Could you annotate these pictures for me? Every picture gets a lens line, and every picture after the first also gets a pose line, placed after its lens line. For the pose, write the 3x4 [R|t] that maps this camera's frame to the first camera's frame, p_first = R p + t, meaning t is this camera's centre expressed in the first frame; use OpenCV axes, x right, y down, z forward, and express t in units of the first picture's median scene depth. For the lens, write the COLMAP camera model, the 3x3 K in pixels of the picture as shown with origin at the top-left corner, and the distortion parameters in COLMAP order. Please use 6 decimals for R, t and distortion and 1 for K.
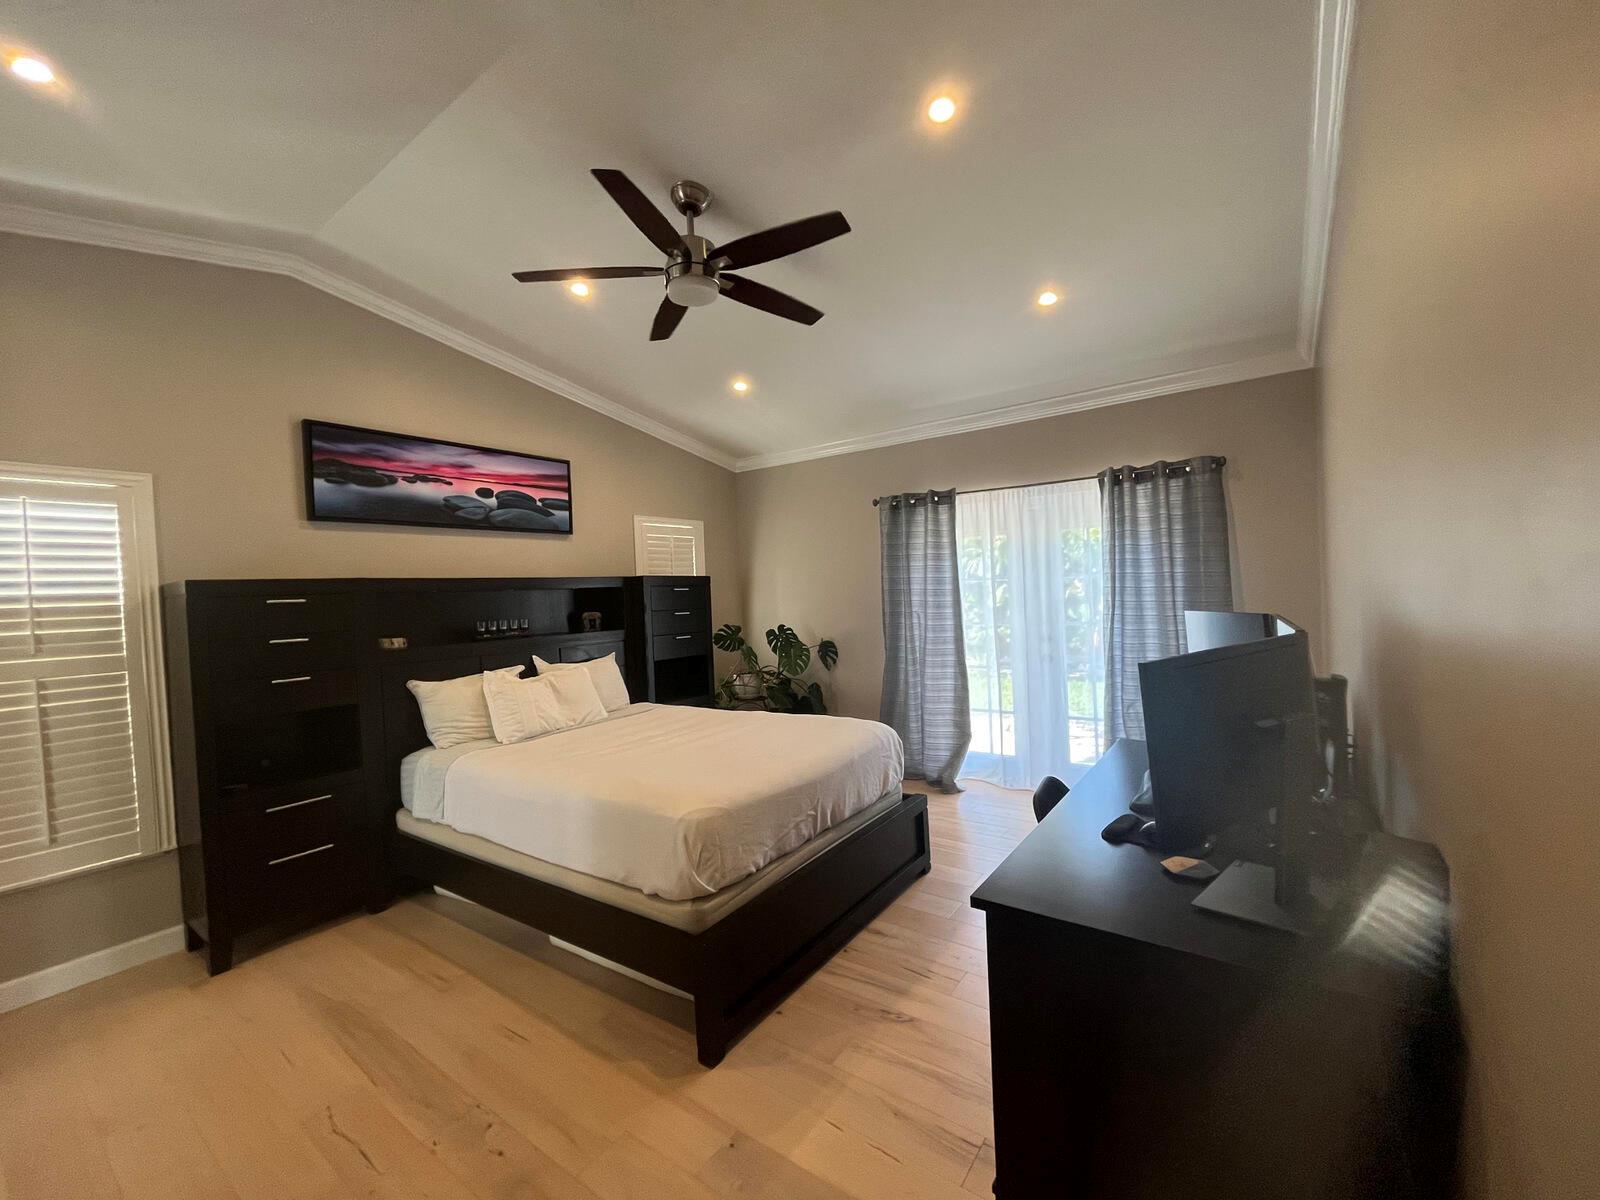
lens RADIAL K [[650.8, 0, 789.9], [0, 650.8, 587.9], [0, 0, 1]] dist [0.001687, 0.000218]
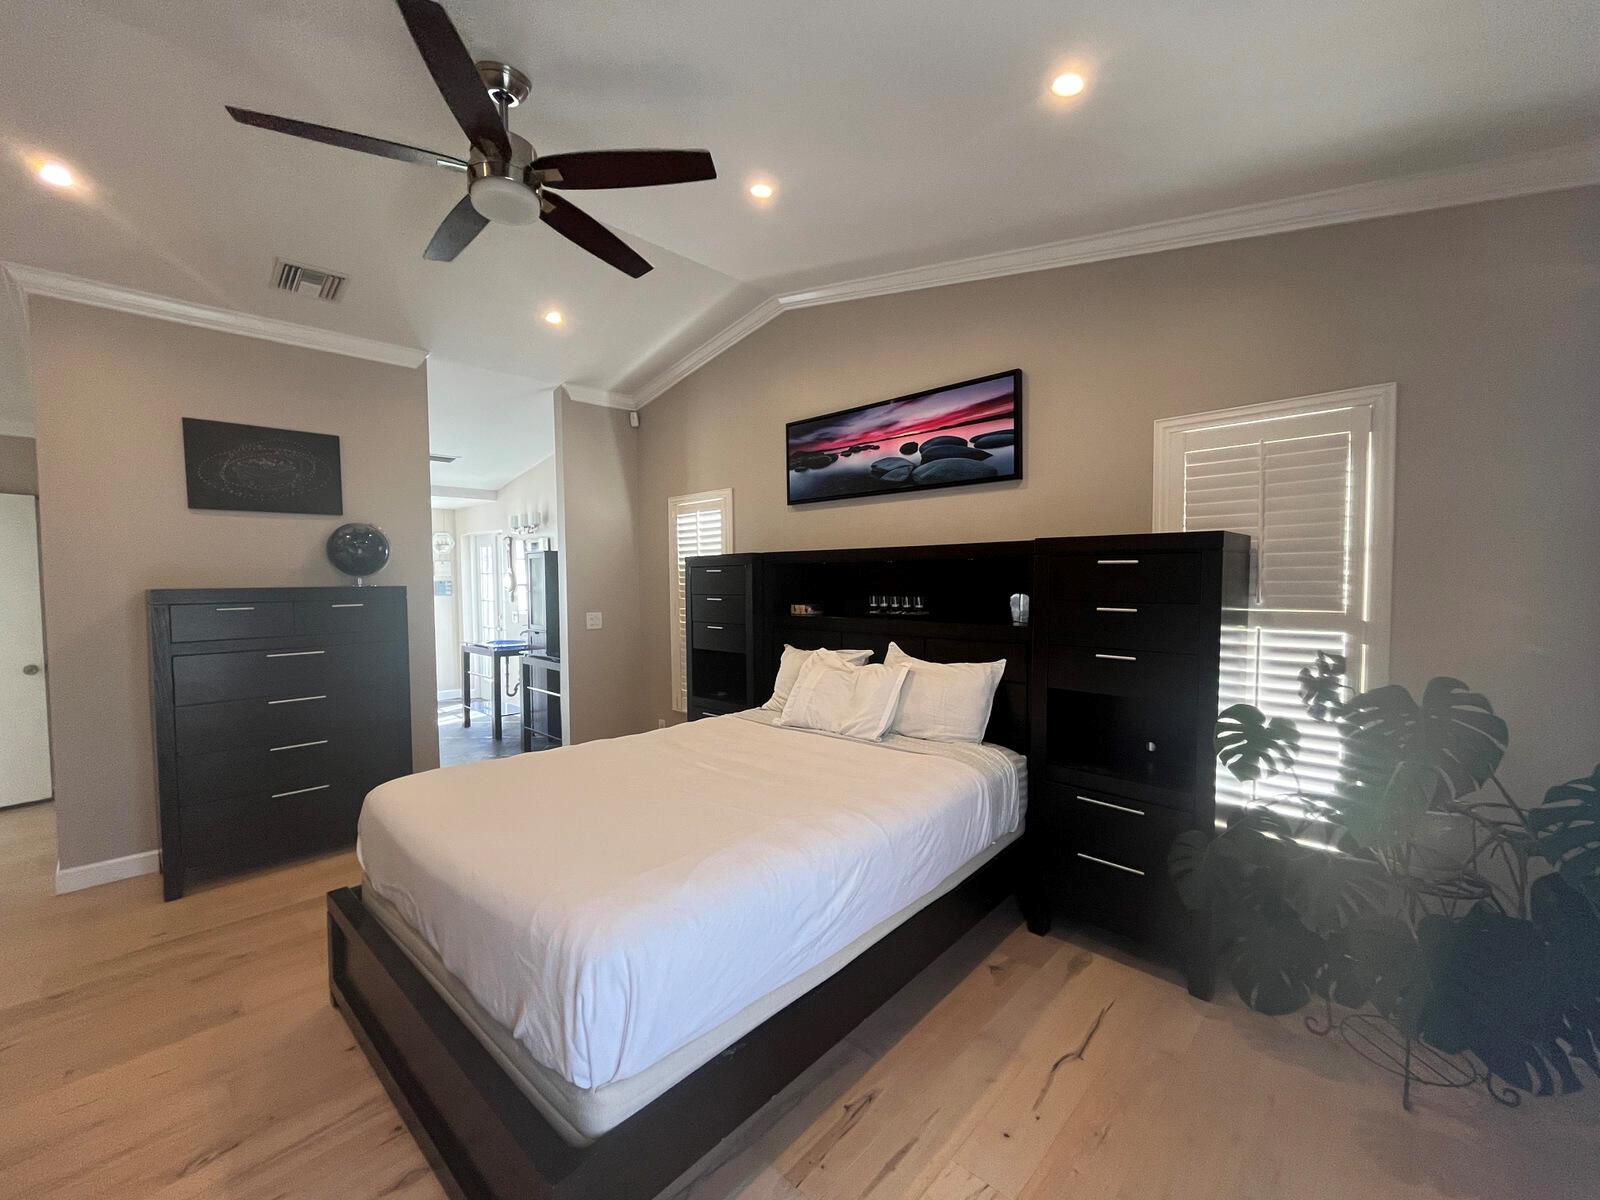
lens RADIAL K [[650.8, 0, 789.9], [0, 650.8, 587.9], [0, 0, 1]] dist [0.001687, 0.000218]
pose [[-0.118006, 0.067825, -0.990694, 0.436601], [0.029535, 0.997463, 0.064770, -0.022085], [0.992574, -0.021617, -0.119710, 0.972791]]
